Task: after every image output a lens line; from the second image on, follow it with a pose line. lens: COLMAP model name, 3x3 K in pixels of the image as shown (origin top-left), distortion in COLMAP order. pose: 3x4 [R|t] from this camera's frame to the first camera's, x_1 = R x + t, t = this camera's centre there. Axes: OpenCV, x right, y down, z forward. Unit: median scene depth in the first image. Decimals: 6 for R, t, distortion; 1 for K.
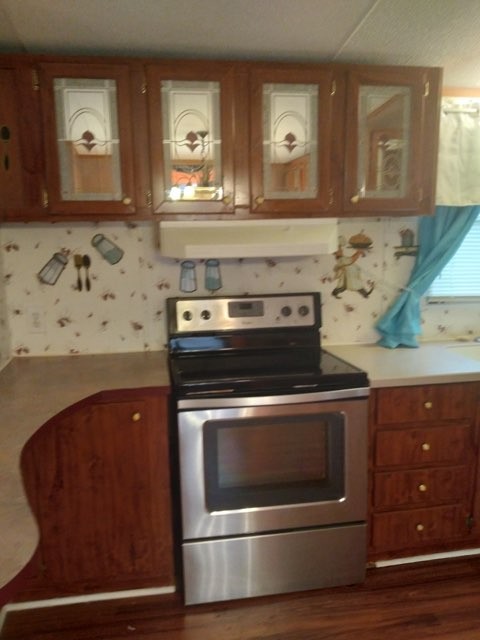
lens RADIAL K [[529.1, 0, 231.1], [0, 529.1, 331.8], [0, 0, 1]] dist [0.049955, -0.114398]
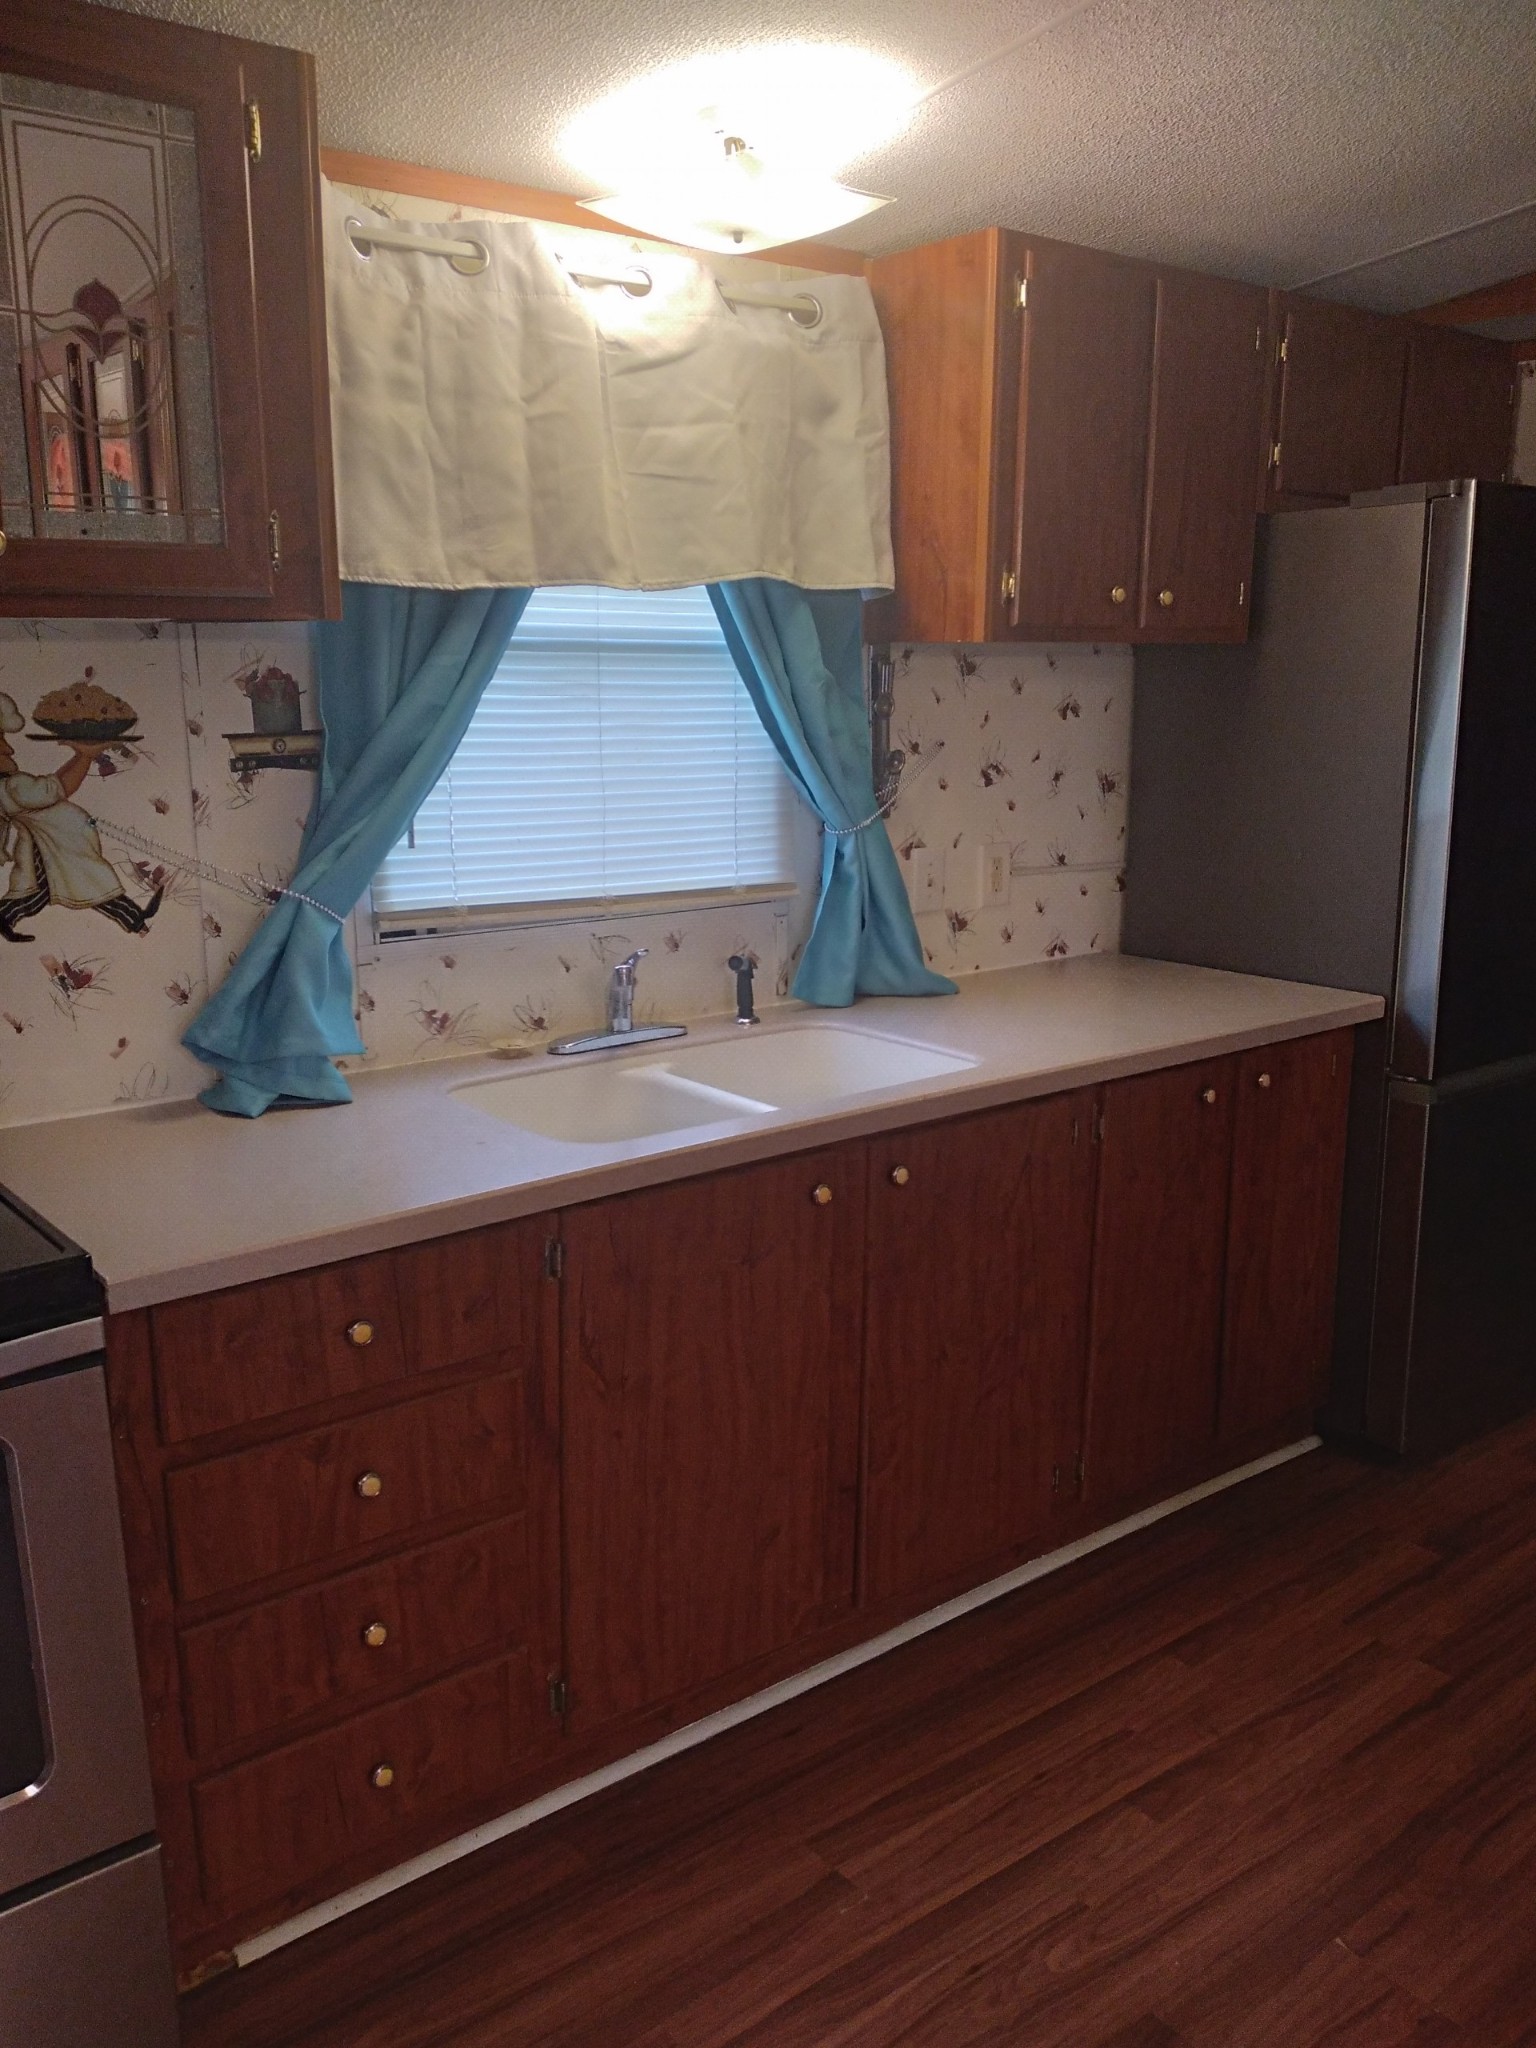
lens RADIAL K [[1662.0, 0, 768.0], [0, 1662.0, 1024.0], [0, 0, 1]] dist [0.097929, -0.240465]
pose [[0.875153, -0.086214, 0.476104, 0.133881], [0.078184, 0.996264, 0.036691, -0.025626], [-0.477488, 0.005113, 0.878623, 0.135771]]
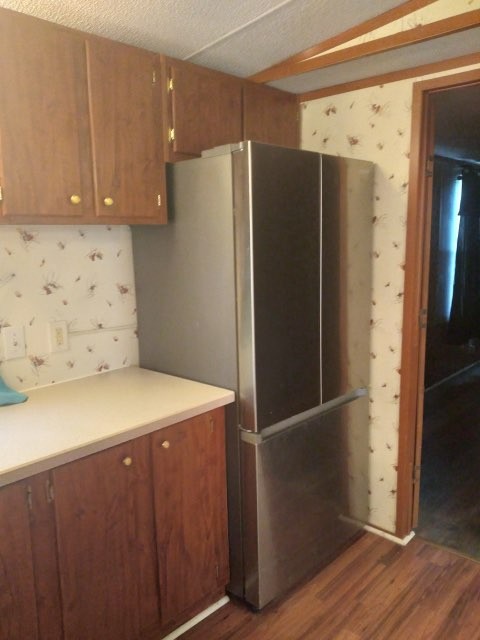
lens RADIAL K [[519.4, 0, 240.0], [0, 519.4, 320.0], [0, 0, 1]] dist [0.097929, -0.240465]
pose [[0.784800, -0.096324, 0.612218, 0.608710], [0.121407, 0.992603, 0.000540, -0.069237], [-0.607741, 0.073904, 0.790689, 0.342515]]
